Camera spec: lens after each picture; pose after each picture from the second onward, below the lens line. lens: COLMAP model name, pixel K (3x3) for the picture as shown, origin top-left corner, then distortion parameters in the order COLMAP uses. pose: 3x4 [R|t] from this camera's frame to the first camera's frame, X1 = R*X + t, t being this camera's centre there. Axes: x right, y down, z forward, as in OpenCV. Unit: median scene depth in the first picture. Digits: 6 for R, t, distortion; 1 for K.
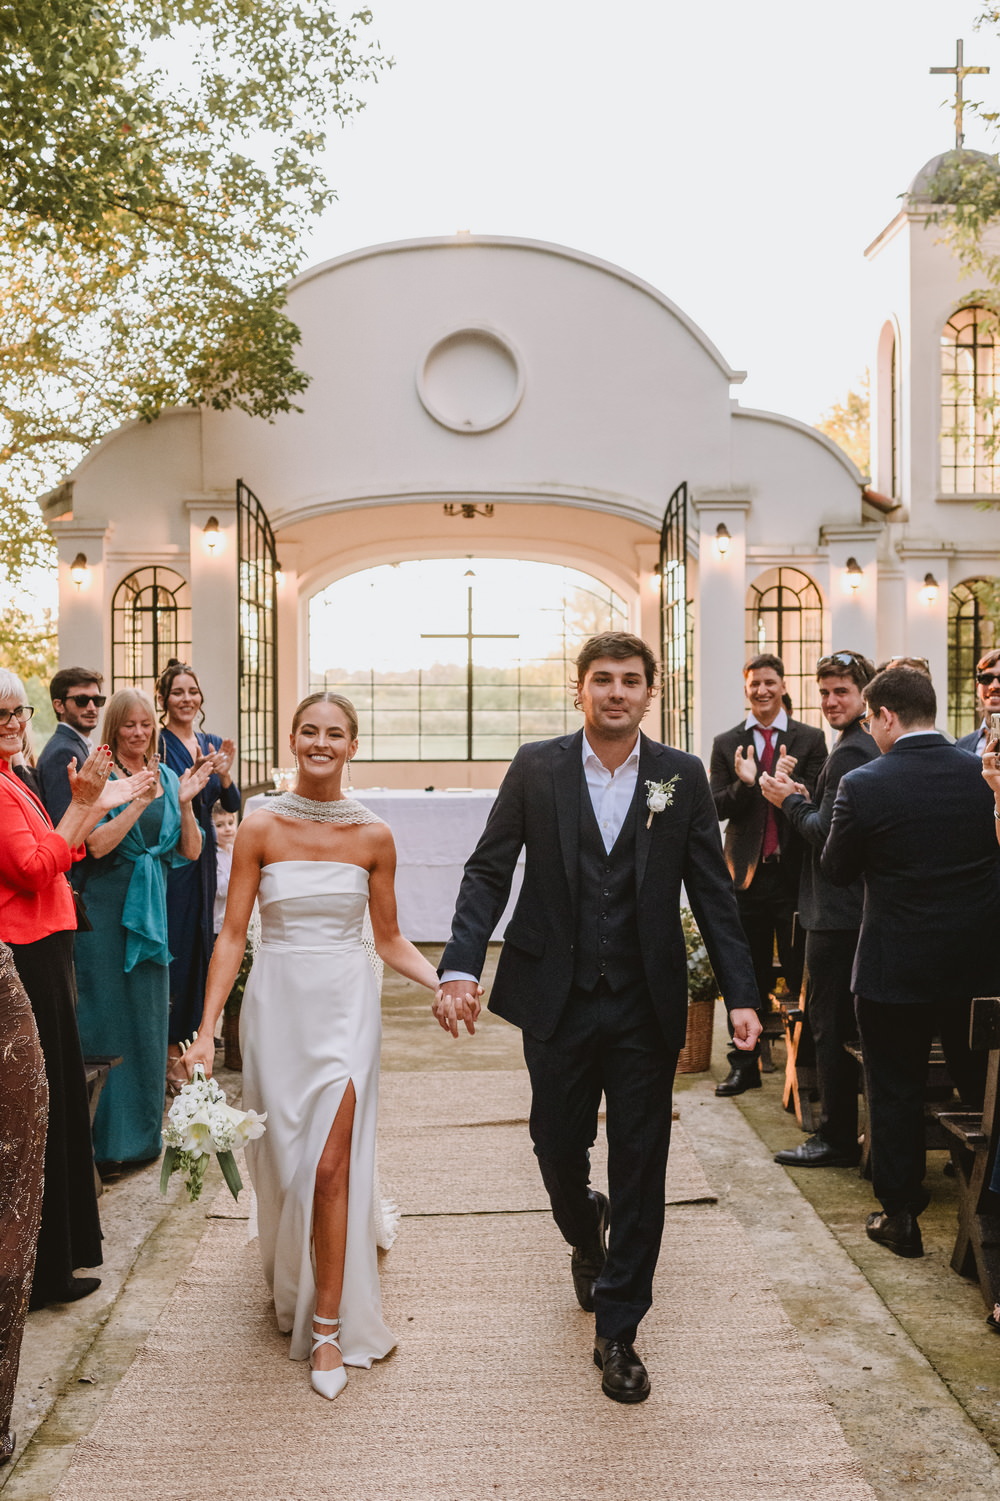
lens RADIAL K [[1546.3, 0, 500.0], [0, 1546.3, 750.5], [0, 0, 1]] dist [-0.008617, 0.000101]
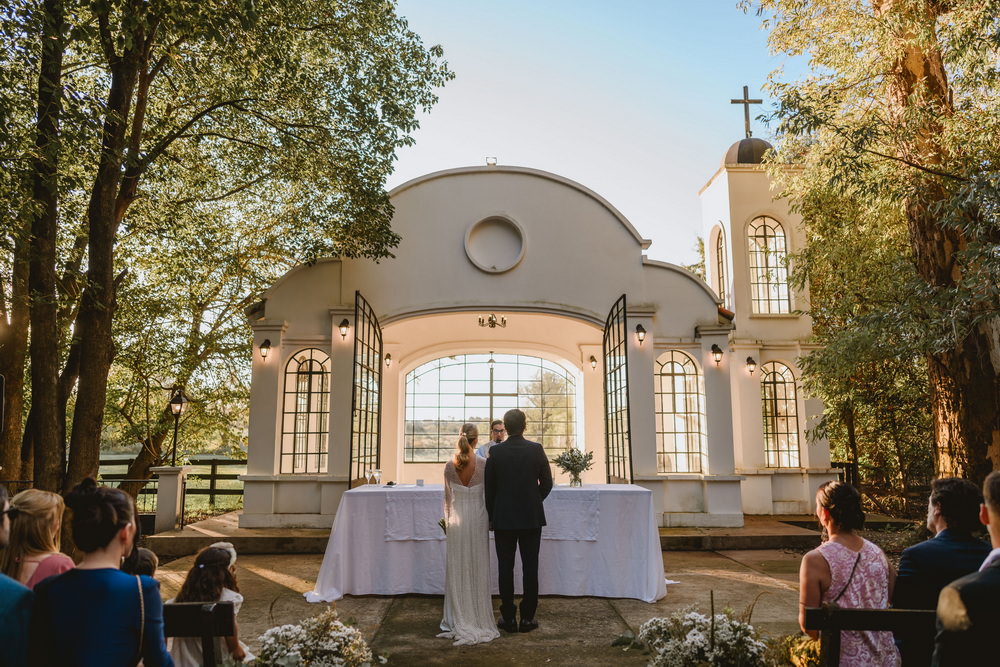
lens RADIAL K [[700.6, 0, 500.0], [0, 700.6, 333.5], [0, 0, 1]] dist [0.000987, 0.001450]
pose [[1.000000, 0.000779, -0.000018, -0.013288], [-0.000770, 0.984432, -0.175763, 0.001369], [-0.000120, 0.175763, 0.984432, 0.229448]]
